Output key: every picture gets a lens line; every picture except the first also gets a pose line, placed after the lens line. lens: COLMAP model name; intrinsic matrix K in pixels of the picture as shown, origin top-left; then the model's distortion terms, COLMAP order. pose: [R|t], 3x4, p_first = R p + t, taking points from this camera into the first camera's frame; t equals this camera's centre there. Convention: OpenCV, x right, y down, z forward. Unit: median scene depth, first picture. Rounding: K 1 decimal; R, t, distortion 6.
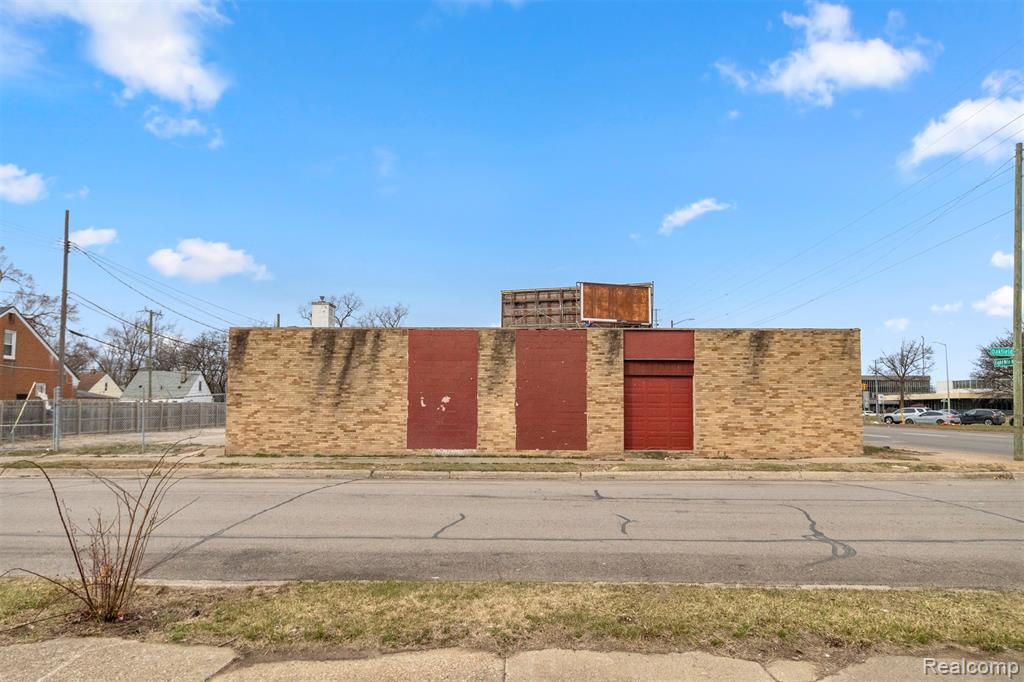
lens RADIAL K [[639.1, 0, 497.0], [0, 639.1, 337.9], [0, 0, 1]] dist [0.003080, -0.004566]
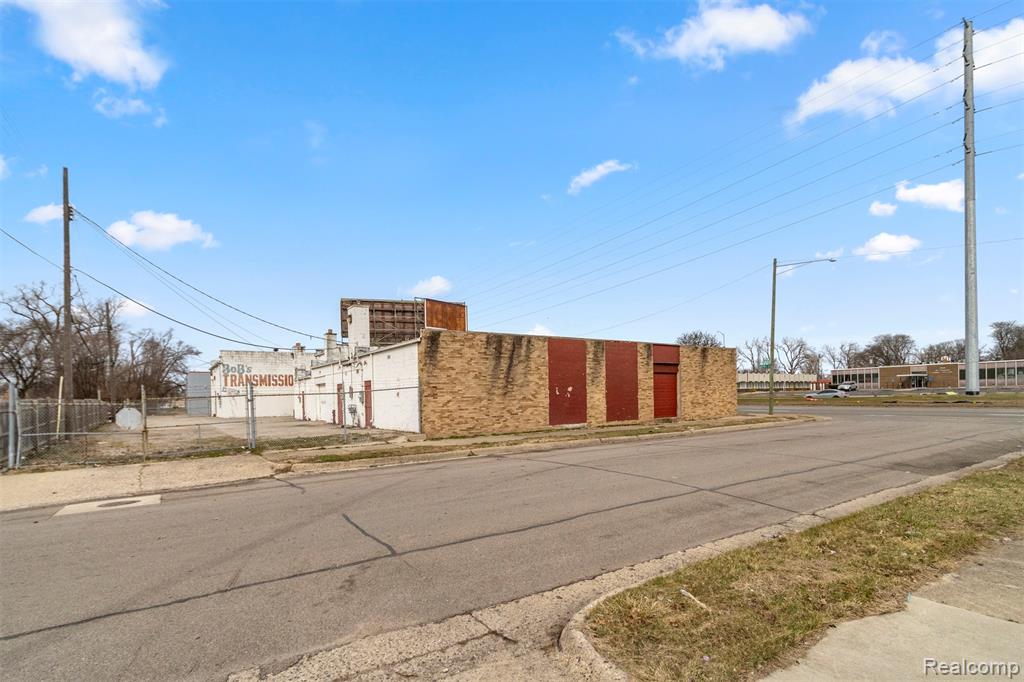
lens RADIAL K [[520.9, 0, 514.1], [0, 520.9, 371.8], [0, 0, 1]] dist [-0.005305, -0.000441]
pose [[0.803166, 0.005795, 0.595727, -0.861057], [-0.040586, 0.998162, 0.045010, 0.012381], [-0.594371, -0.060328, 0.801925, 0.157127]]
